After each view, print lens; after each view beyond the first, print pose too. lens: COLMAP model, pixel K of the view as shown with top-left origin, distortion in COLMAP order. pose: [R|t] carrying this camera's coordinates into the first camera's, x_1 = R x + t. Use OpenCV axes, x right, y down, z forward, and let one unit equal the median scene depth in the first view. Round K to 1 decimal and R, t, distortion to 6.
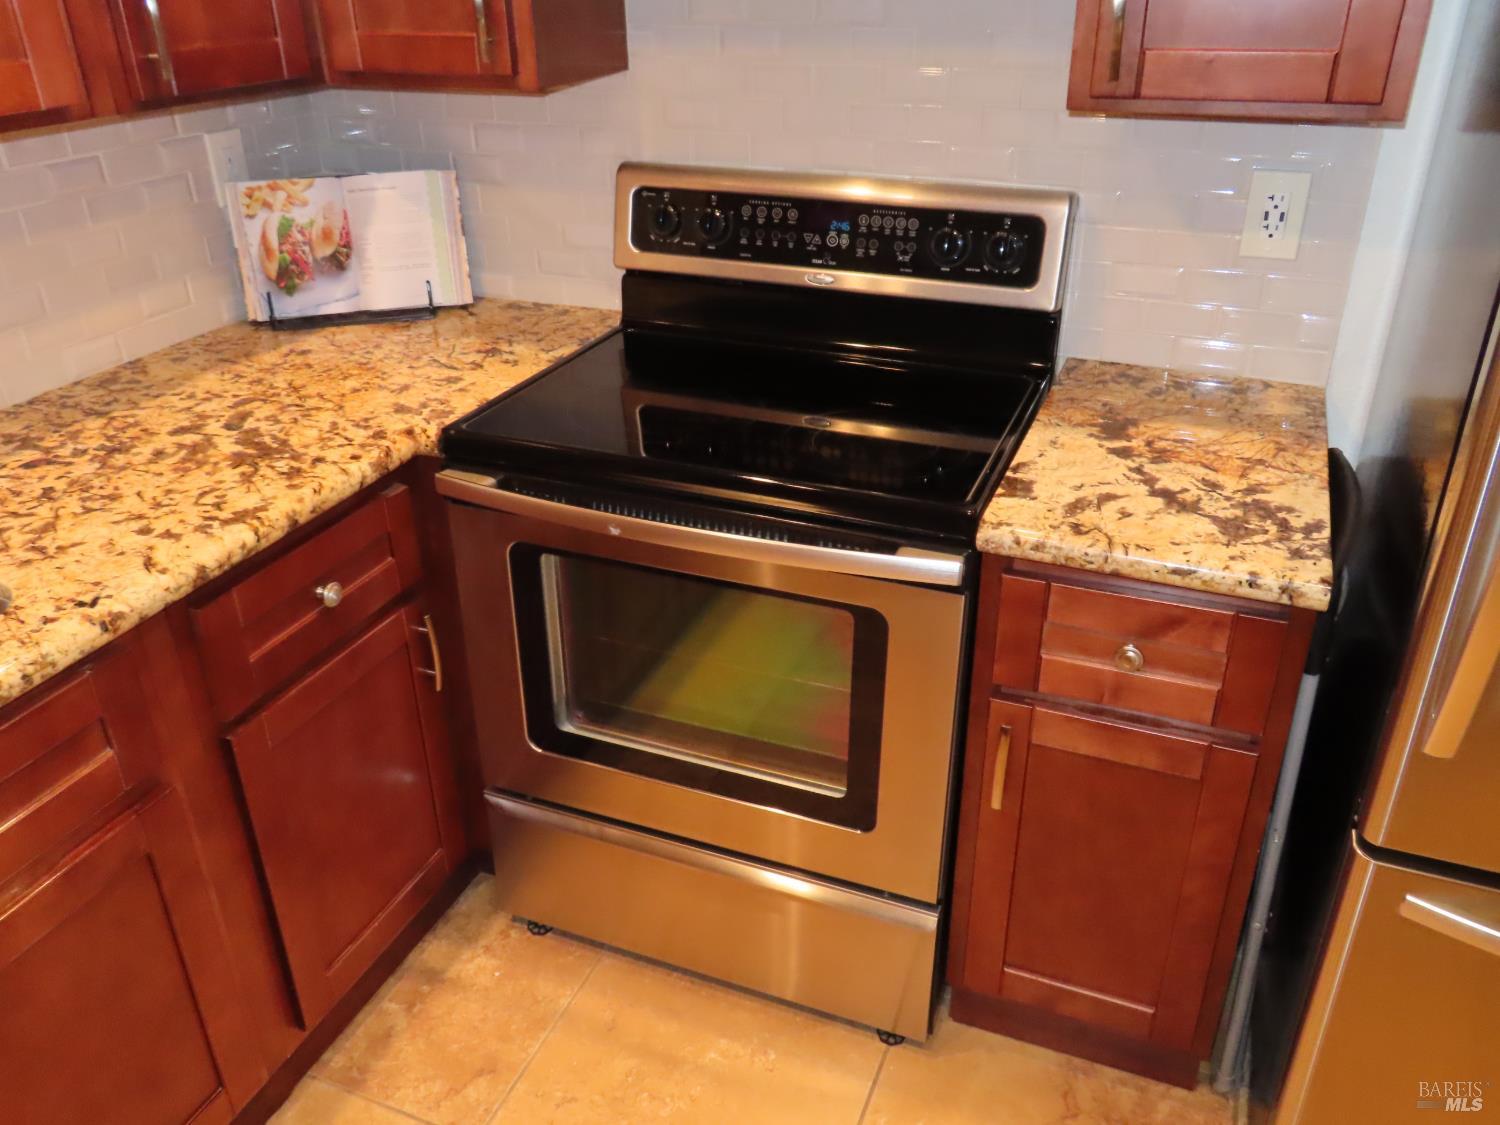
lens RADIAL K [[1215.6, 0, 754.7], [0, 1215.6, 552.3], [0, 0, 1]] dist [-0.003179, 0.033999]
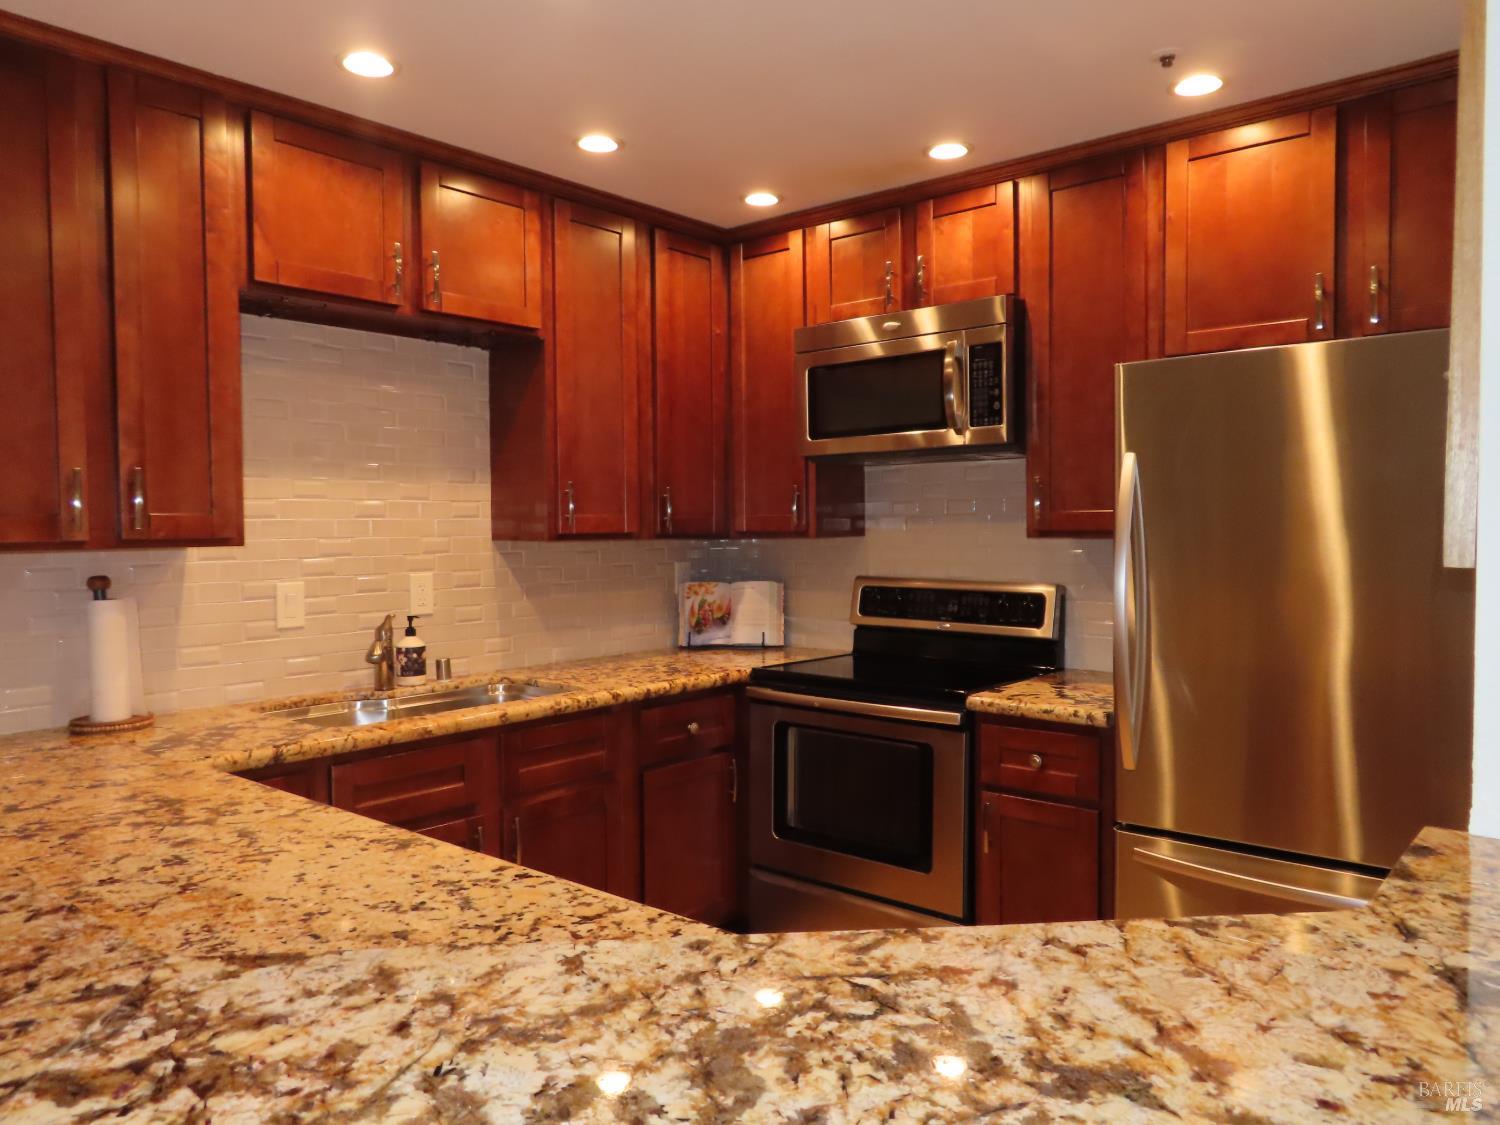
lens RADIAL K [[1076.7, 0, 738.6], [0, 1076.7, 551.1], [0, 0, 1]] dist [-0.007826, 0.006902]
pose [[0.945681, 0.015197, -0.324742, 0.316520], [-0.155128, 0.898942, -0.409680, 0.458980], [0.285698, 0.437803, 0.852470, -0.698479]]
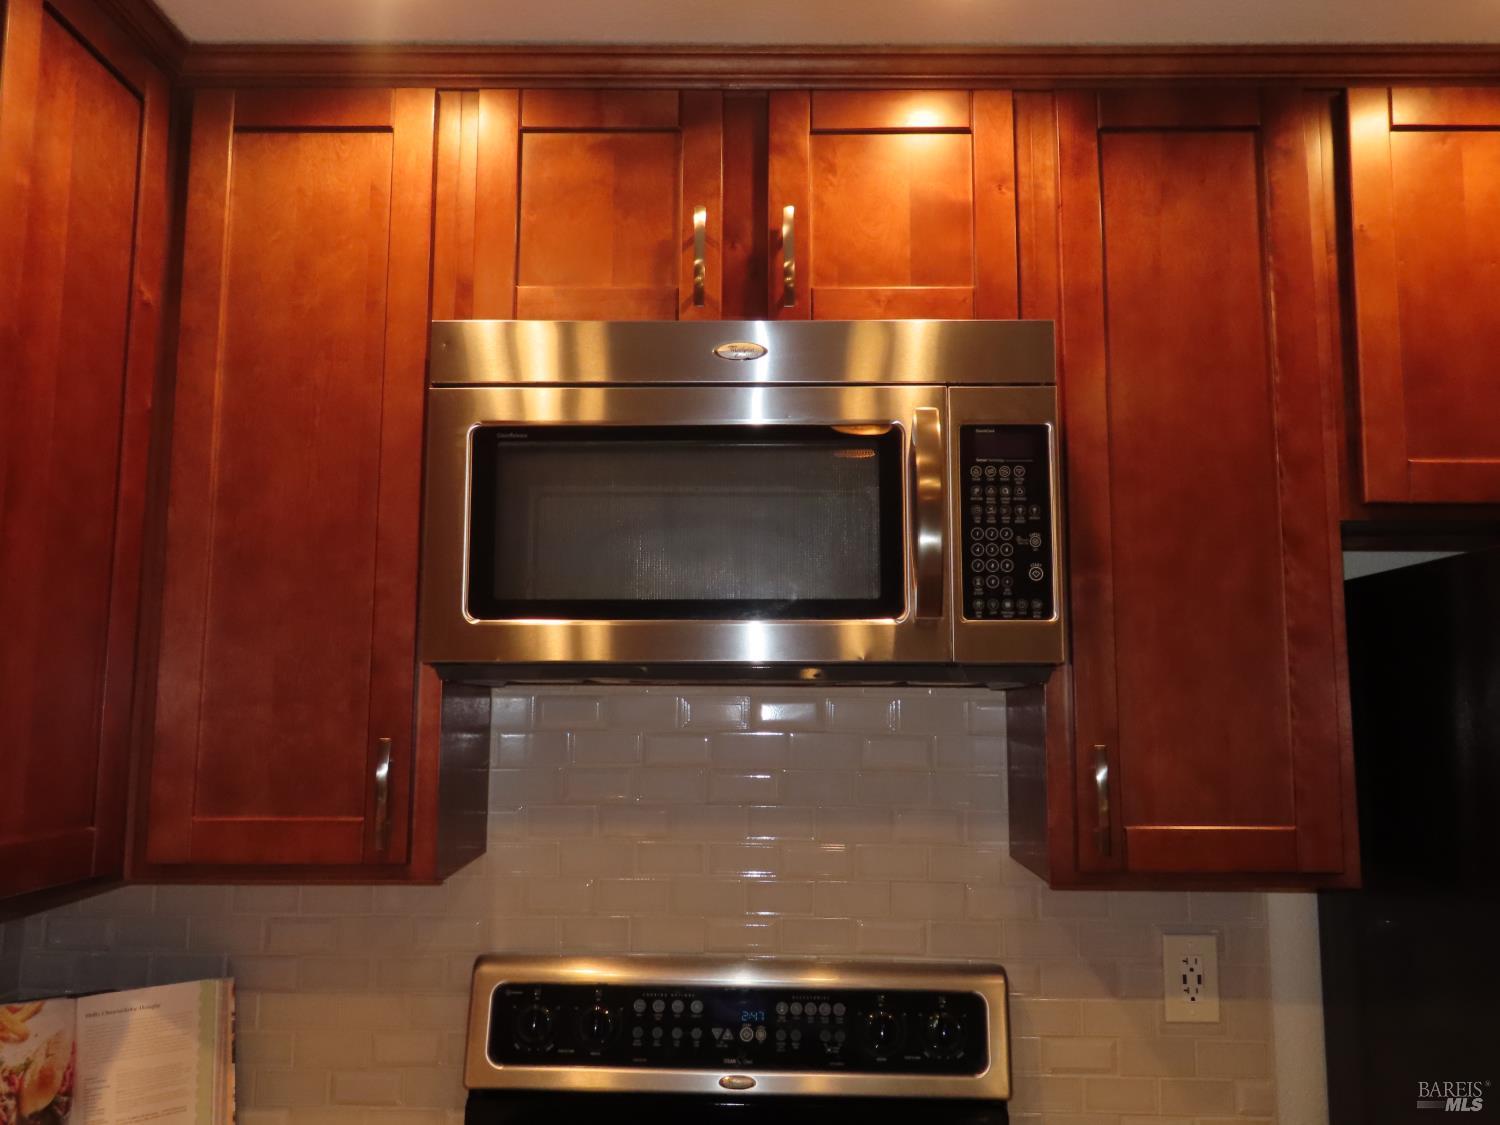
lens RADIAL K [[1215.6, 0, 737.2], [0, 1215.6, 565.0], [0, 0, 1]] dist [-0.003179, 0.033999]
pose [[0.931322, 0.064859, 0.358376, -0.278255], [0.150448, 0.827616, -0.540757, -0.064526], [-0.331670, 0.557535, 0.761018, 0.149750]]
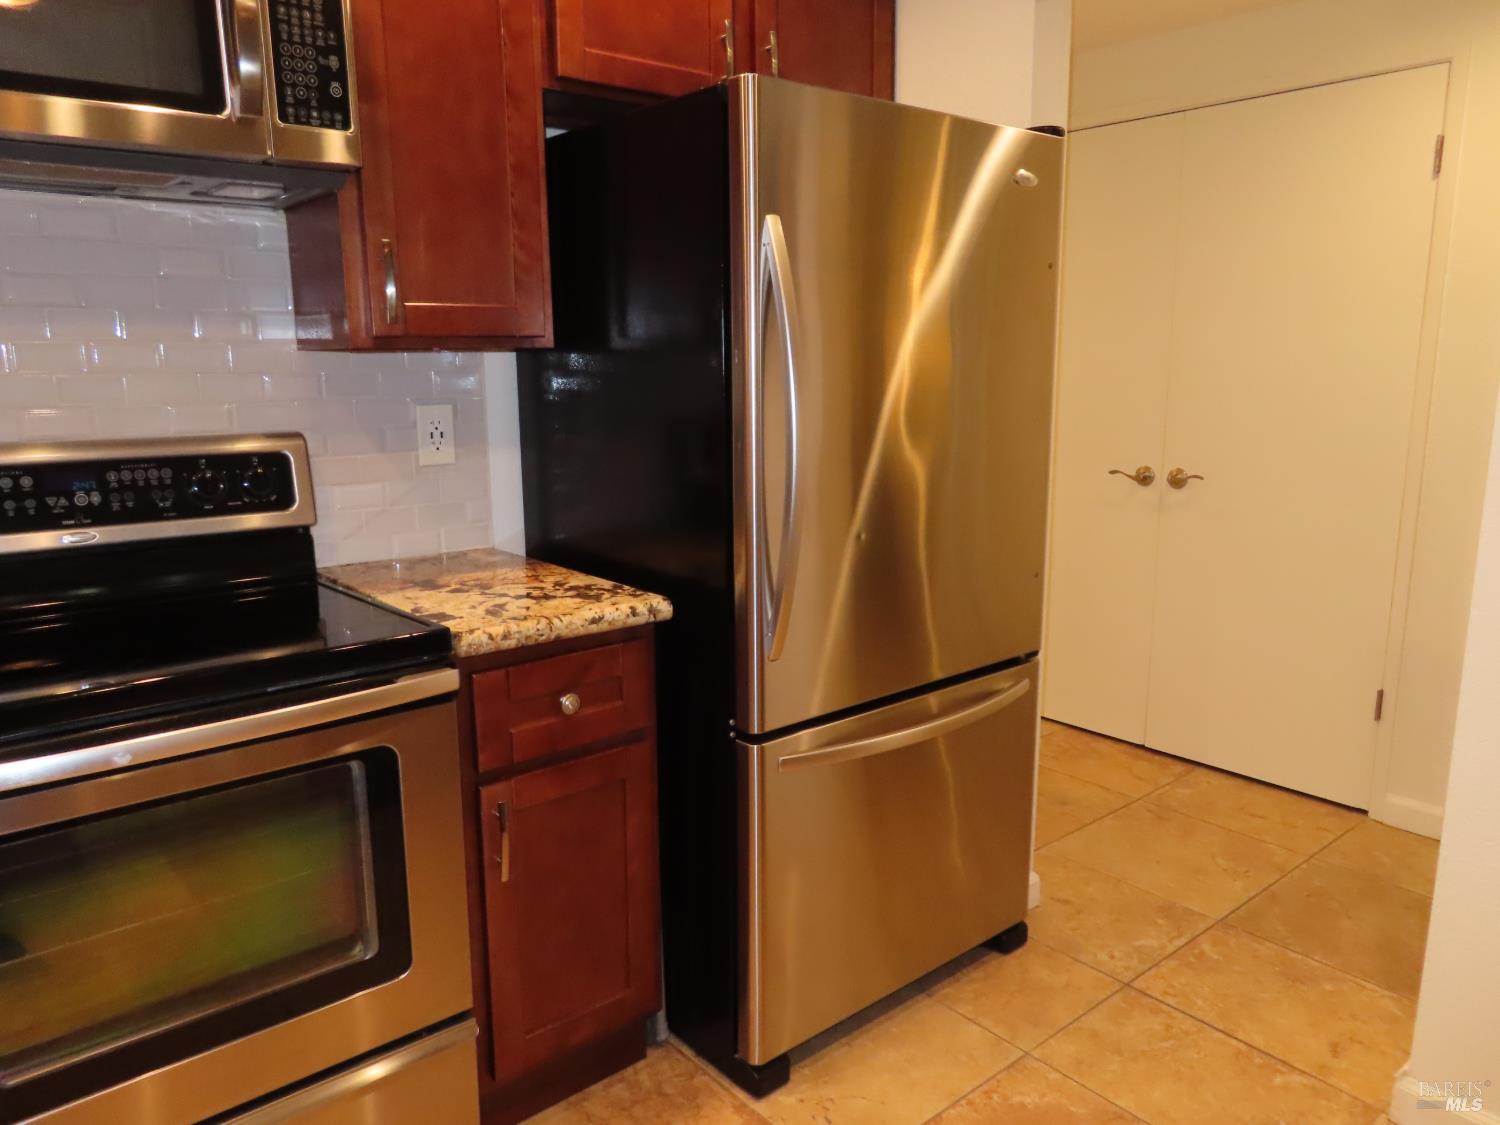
lens RADIAL K [[1076.7, 0, 739.2], [0, 1076.7, 556.2], [0, 0, 1]] dist [-0.007826, 0.006902]
pose [[0.472718, -0.151252, 0.868136, -0.462973], [0.409158, 0.910201, -0.064213, 0.068358], [-0.780466, 0.385560, 0.492155, 0.149677]]
